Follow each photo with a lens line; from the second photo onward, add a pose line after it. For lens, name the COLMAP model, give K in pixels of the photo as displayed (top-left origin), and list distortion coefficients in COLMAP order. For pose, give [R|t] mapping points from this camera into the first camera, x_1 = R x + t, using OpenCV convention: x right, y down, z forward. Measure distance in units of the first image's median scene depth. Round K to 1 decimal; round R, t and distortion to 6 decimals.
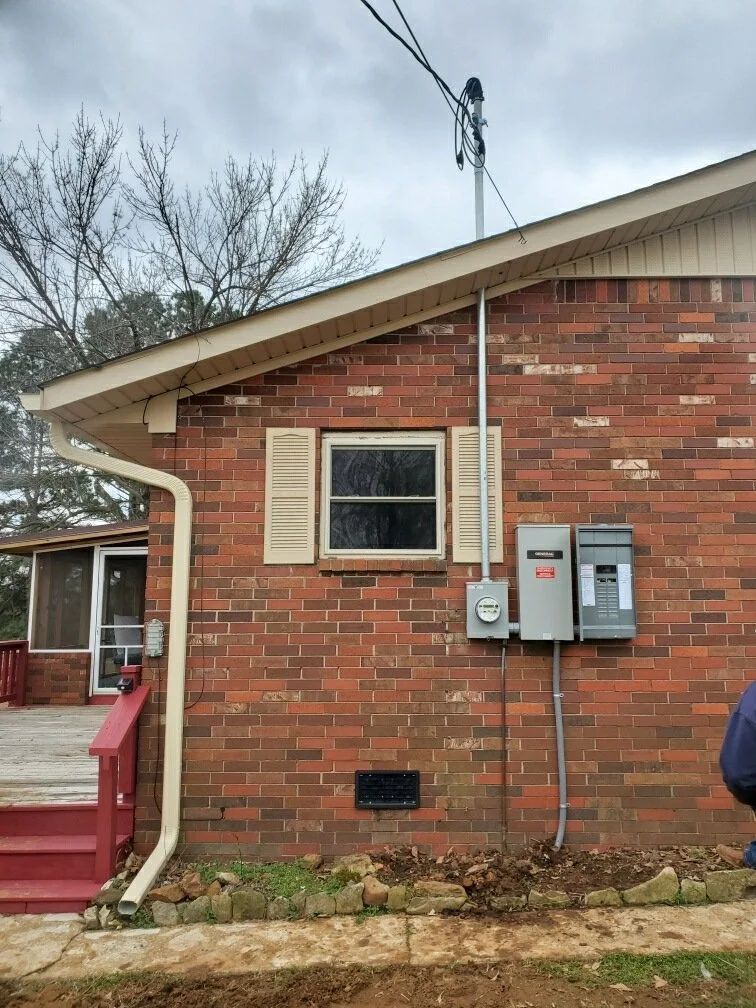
lens RADIAL K [[789.1, 0, 399.1], [0, 789.1, 497.8], [0, 0, 1]] dist [0.030735, -0.007935]
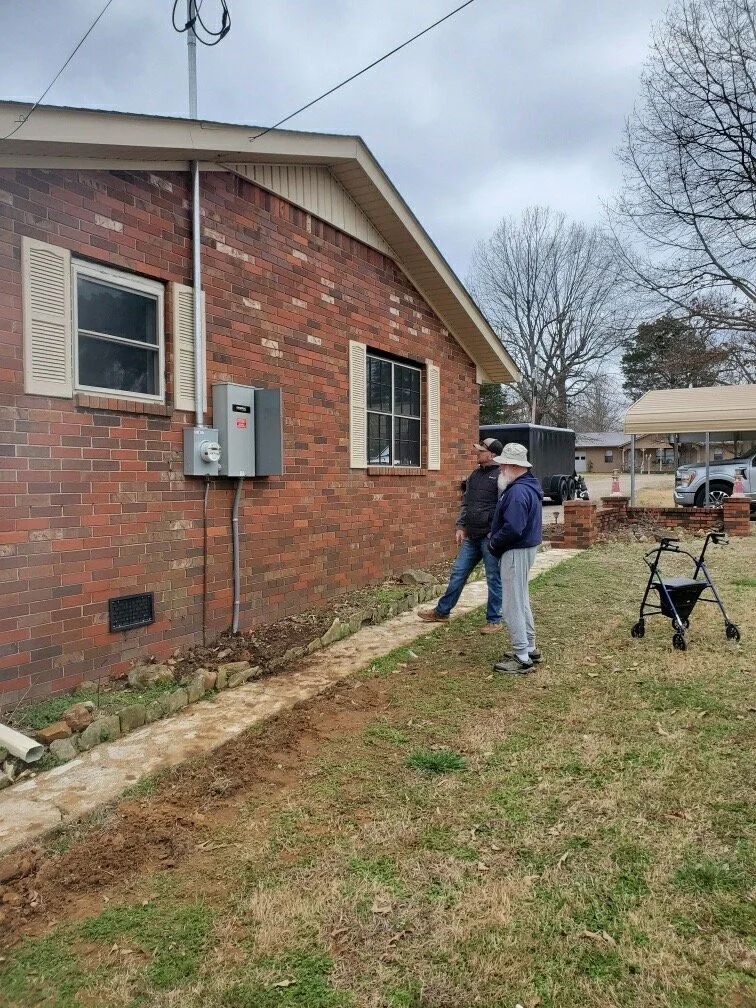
lens RADIAL K [[789.1, 0, 386.9], [0, 789.1, 493.4], [0, 0, 1]] dist [0.030735, -0.007935]
pose [[0.449458, -0.015891, 0.893160, -0.794661], [-0.126324, 0.988663, 0.081160, 0.071803], [-0.884324, -0.149305, 0.442356, 0.224229]]
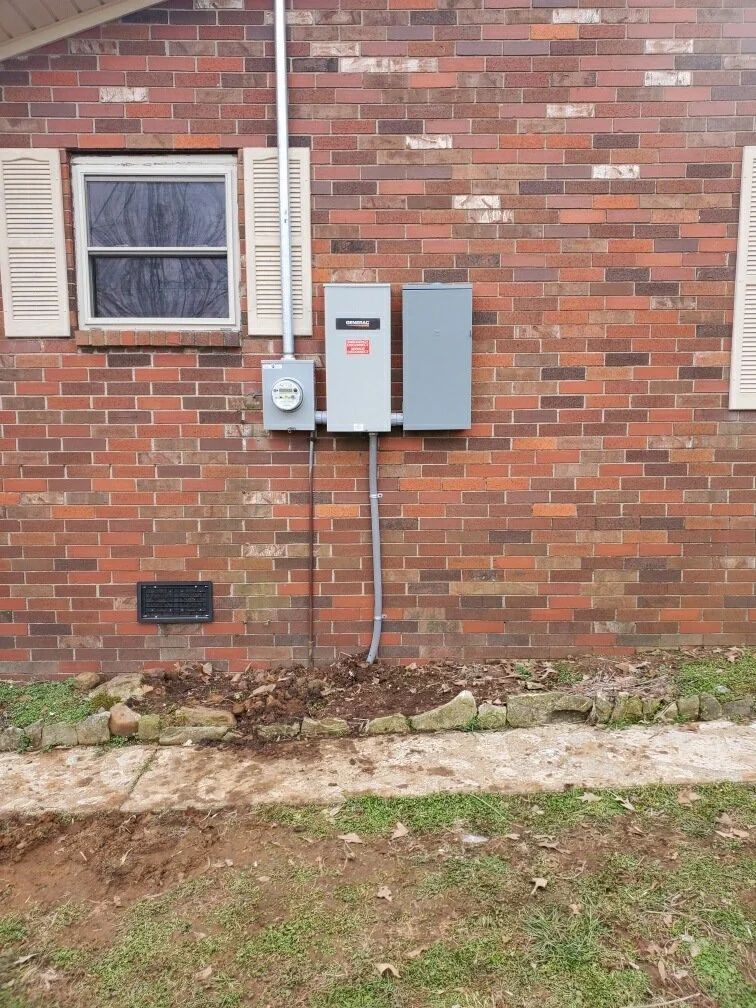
lens RADIAL K [[789.1, 0, 402.1], [0, 789.1, 498.4], [0, 0, 1]] dist [0.030735, -0.007935]
pose [[0.999928, -0.004630, 0.011071, 0.213163], [0.001557, 0.964814, 0.262927, 0.032420], [-0.011899, -0.262891, 0.964752, 0.190665]]
